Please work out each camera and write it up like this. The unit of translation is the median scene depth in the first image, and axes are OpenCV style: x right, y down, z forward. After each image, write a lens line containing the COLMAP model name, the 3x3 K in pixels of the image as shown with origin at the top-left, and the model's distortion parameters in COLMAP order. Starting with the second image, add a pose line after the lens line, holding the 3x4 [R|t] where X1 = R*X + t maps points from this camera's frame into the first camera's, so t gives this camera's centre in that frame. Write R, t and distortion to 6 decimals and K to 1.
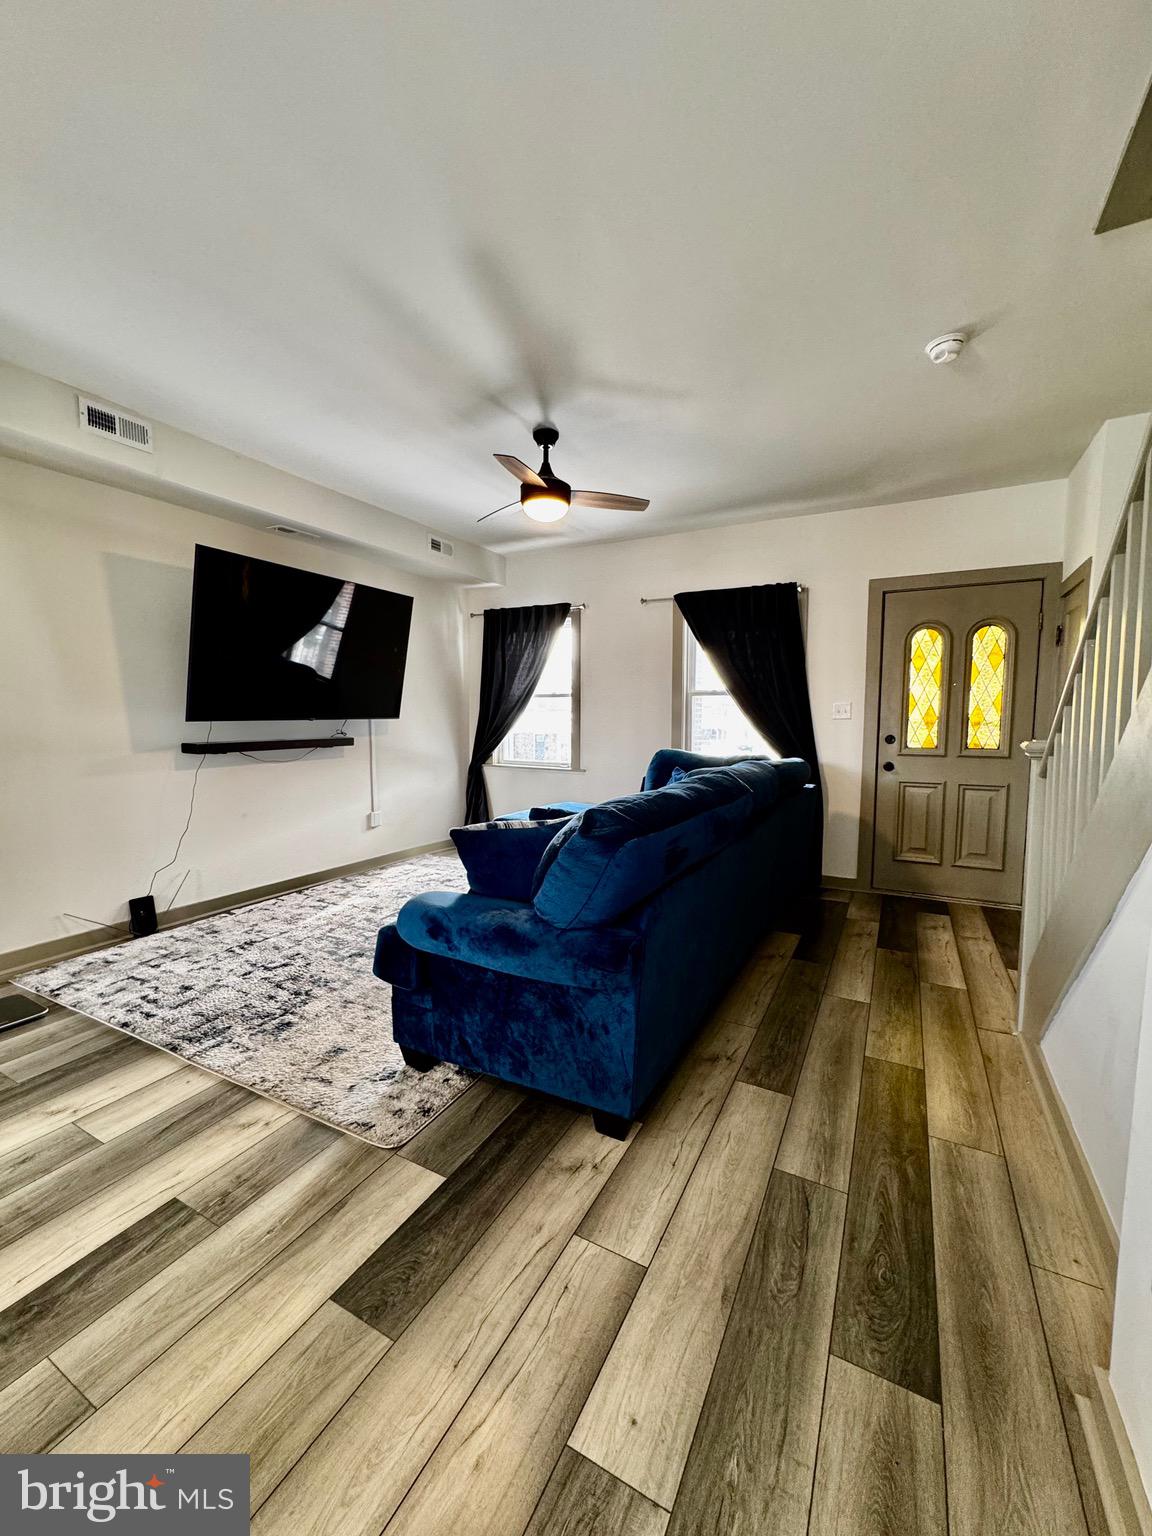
lens RADIAL K [[611.1, 0, 577.7], [0, 611.1, 773.3], [0, 0, 1]] dist [-0.001931, -0.000339]
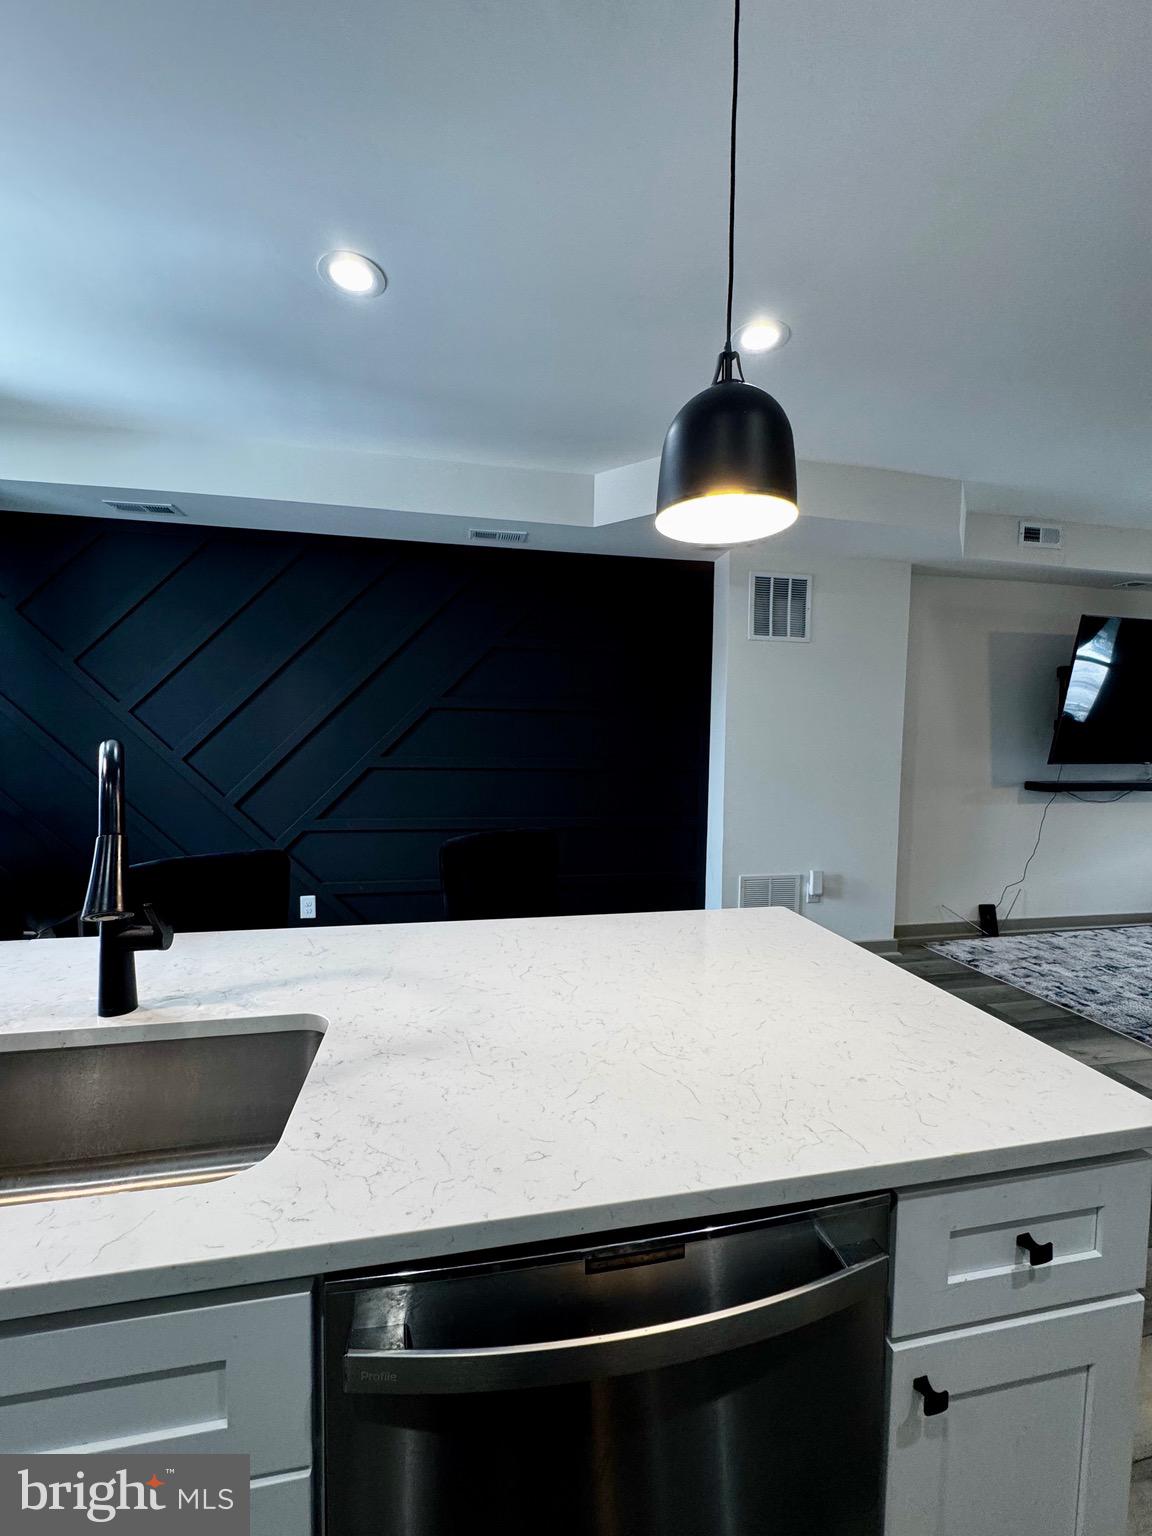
lens RADIAL K [[611.1, 0, 577.7], [0, 611.1, 773.3], [0, 0, 1]] dist [-0.001931, -0.000339]
pose [[0.633966, 0.045991, -0.771992, -0.314811], [-0.080610, 0.996722, -0.006819, 0.014686], [0.769149, 0.066553, 0.635595, -0.466288]]
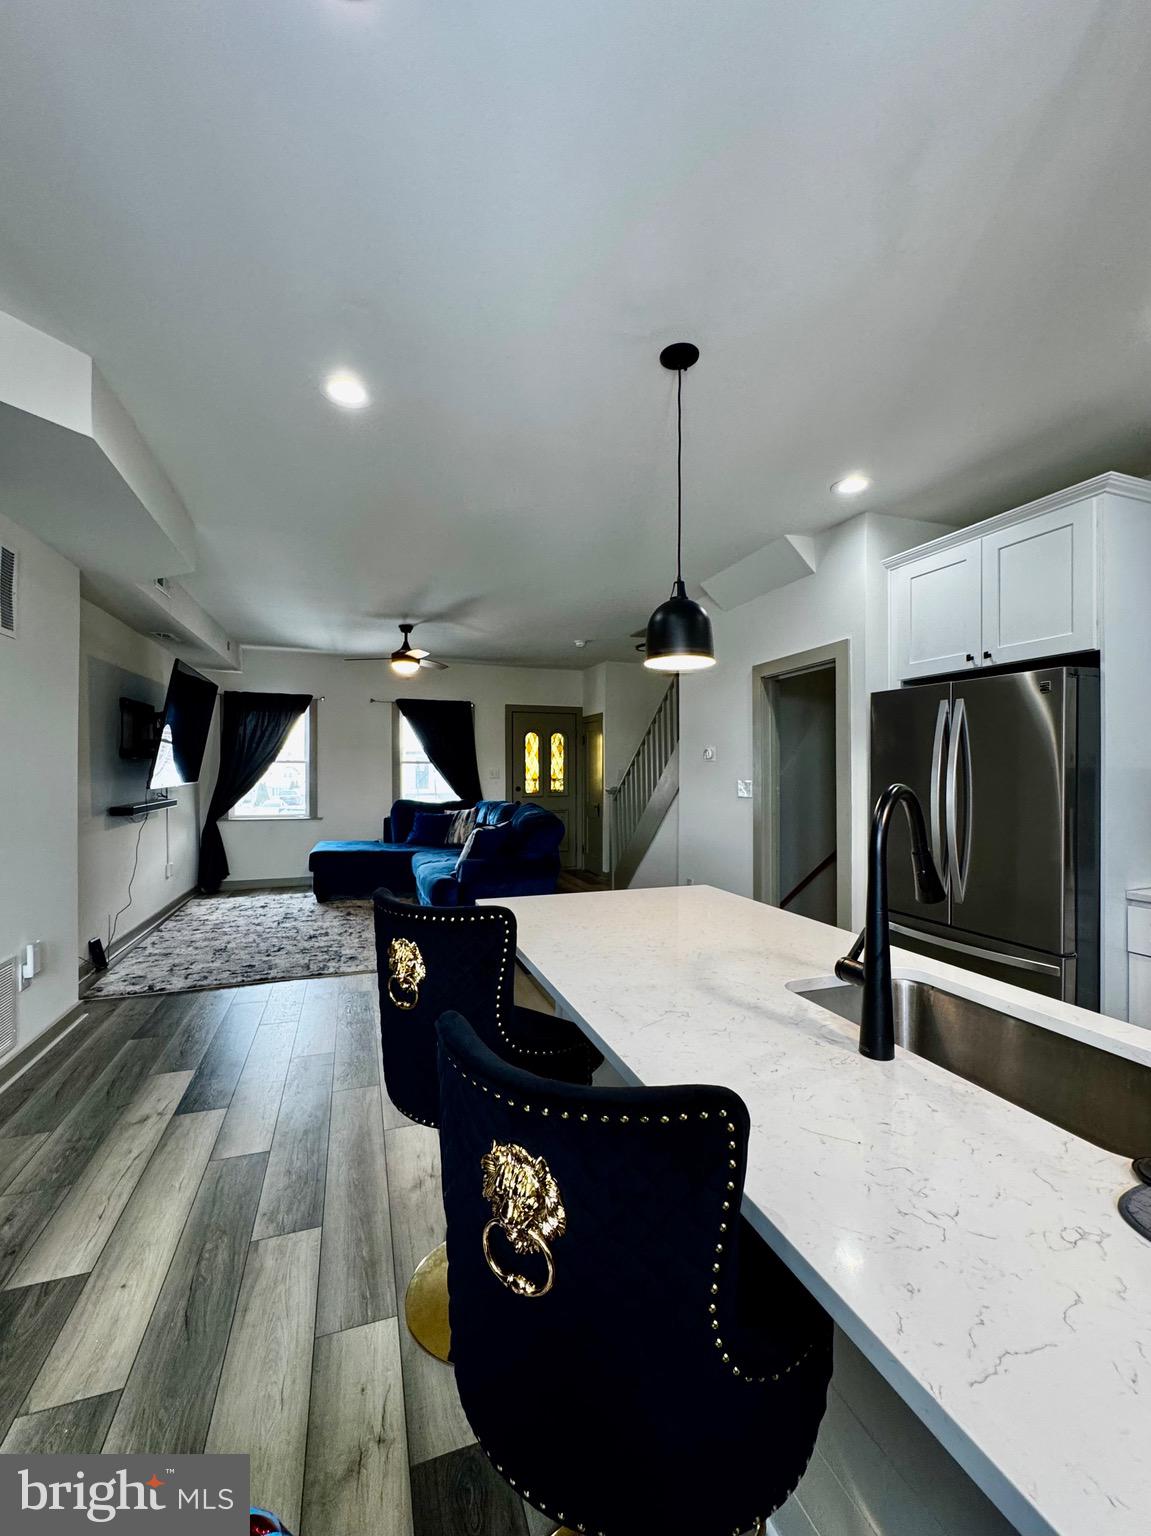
lens RADIAL K [[617.1, 0, 577.1], [0, 617.1, 788.1], [0, 0, 1]] dist [-0.001077, -0.000113]
pose [[0.676469, -0.027103, 0.735972, -1.004304], [0.071287, 0.997040, -0.028807, 0.012634], [-0.733013, 0.071952, 0.676399, -0.549580]]
